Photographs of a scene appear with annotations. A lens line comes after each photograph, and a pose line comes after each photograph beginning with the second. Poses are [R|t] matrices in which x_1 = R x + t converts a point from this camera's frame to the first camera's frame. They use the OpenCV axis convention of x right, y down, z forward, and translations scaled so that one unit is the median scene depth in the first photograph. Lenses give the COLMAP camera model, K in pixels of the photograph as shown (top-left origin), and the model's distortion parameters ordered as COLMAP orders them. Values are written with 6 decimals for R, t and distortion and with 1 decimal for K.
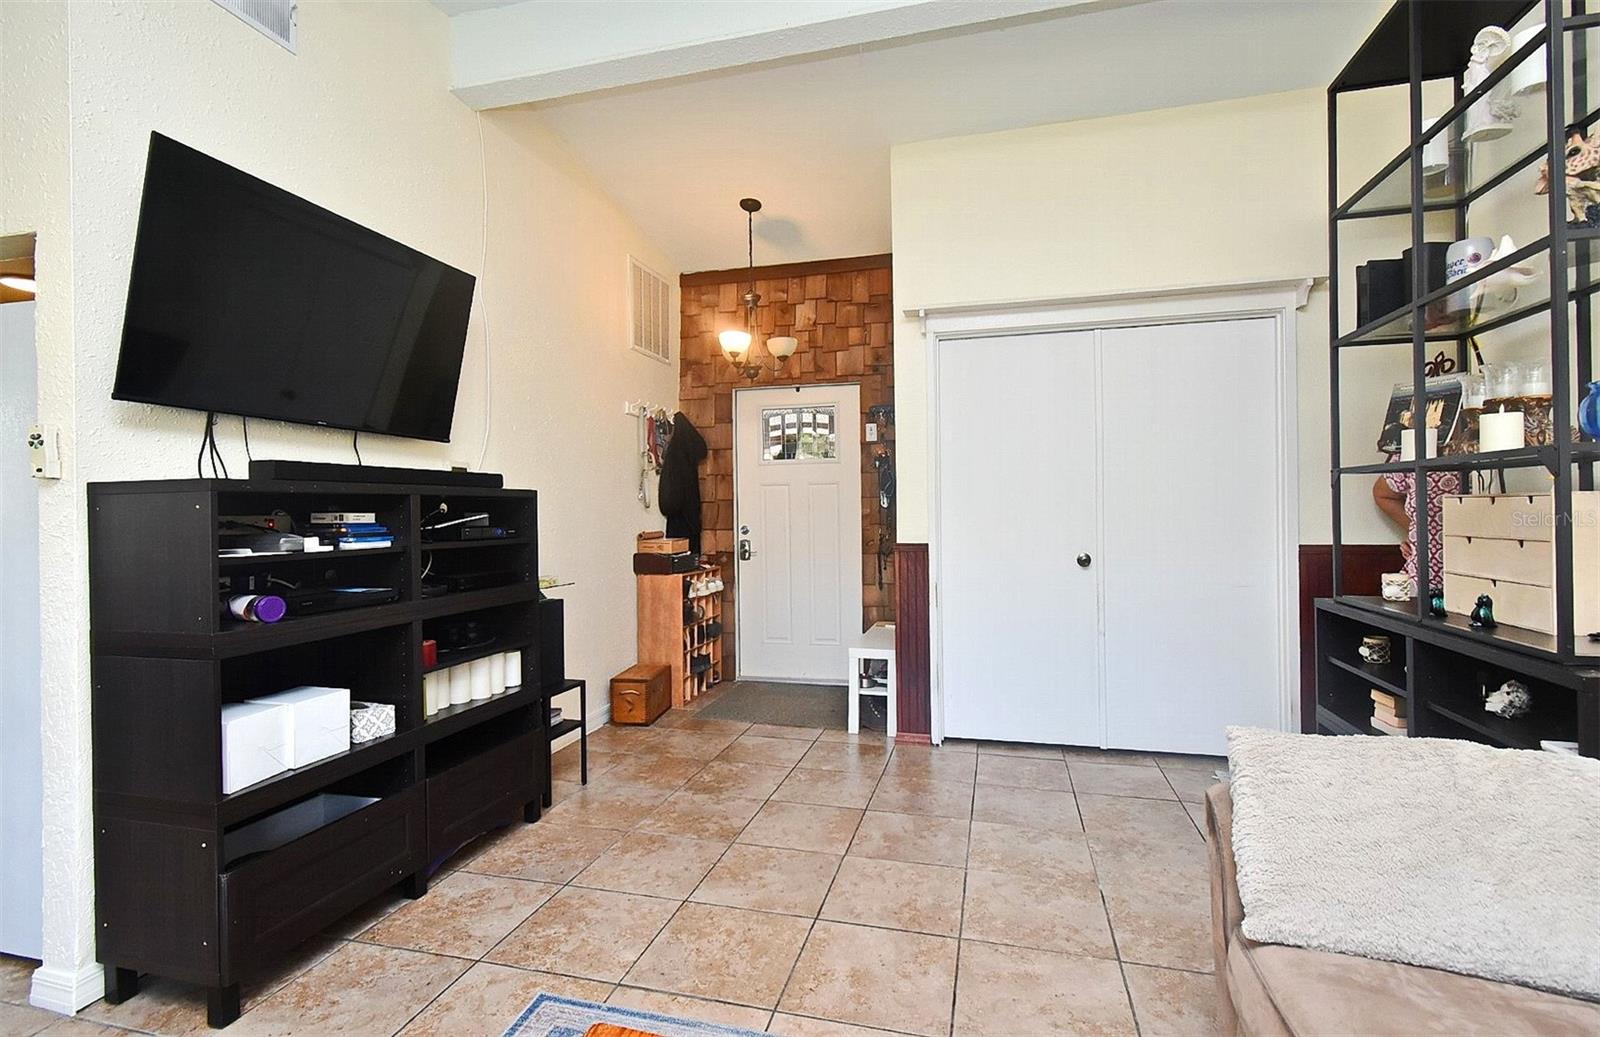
lens RADIAL K [[746.1, 0, 801.6], [0, 746.1, 510.0], [0, 0, 1]] dist [0.003561, -0.000379]
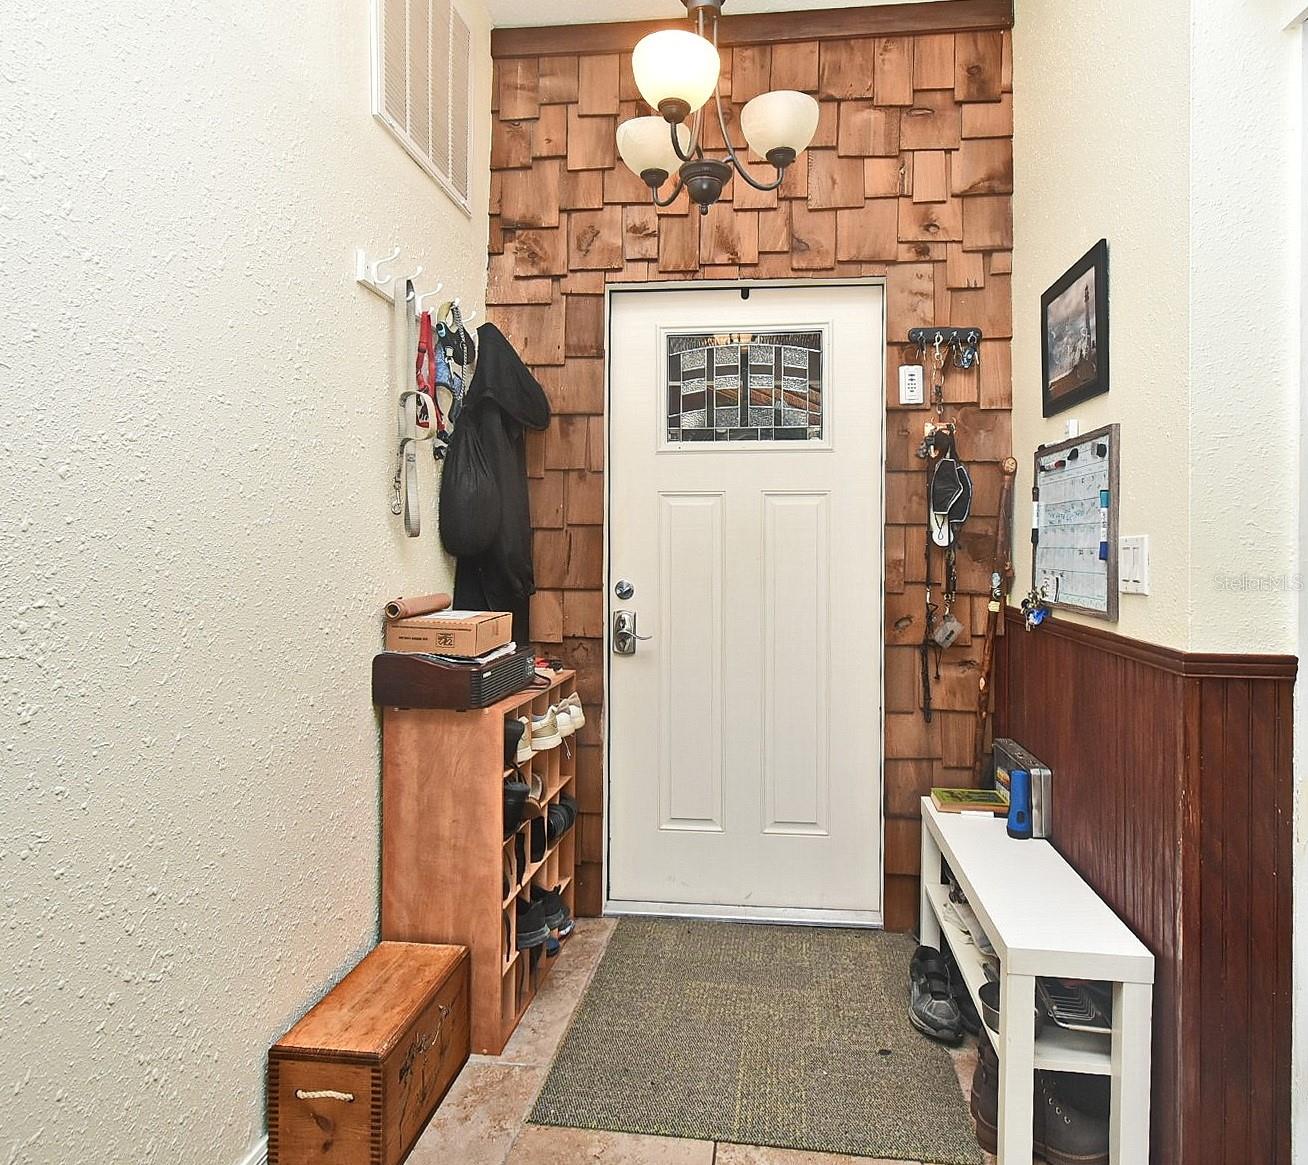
lens RADIAL K [[793.9, 0, 677.3], [0, 793.9, 552.8], [0, 0, 1]] dist [0.002214, 0.000464]
pose [[0.991503, 0.014983, 0.129220, -0.113076], [-0.014724, 0.999887, -0.002956, 0.004431], [-0.129250, 0.001028, 0.991611, 0.525279]]
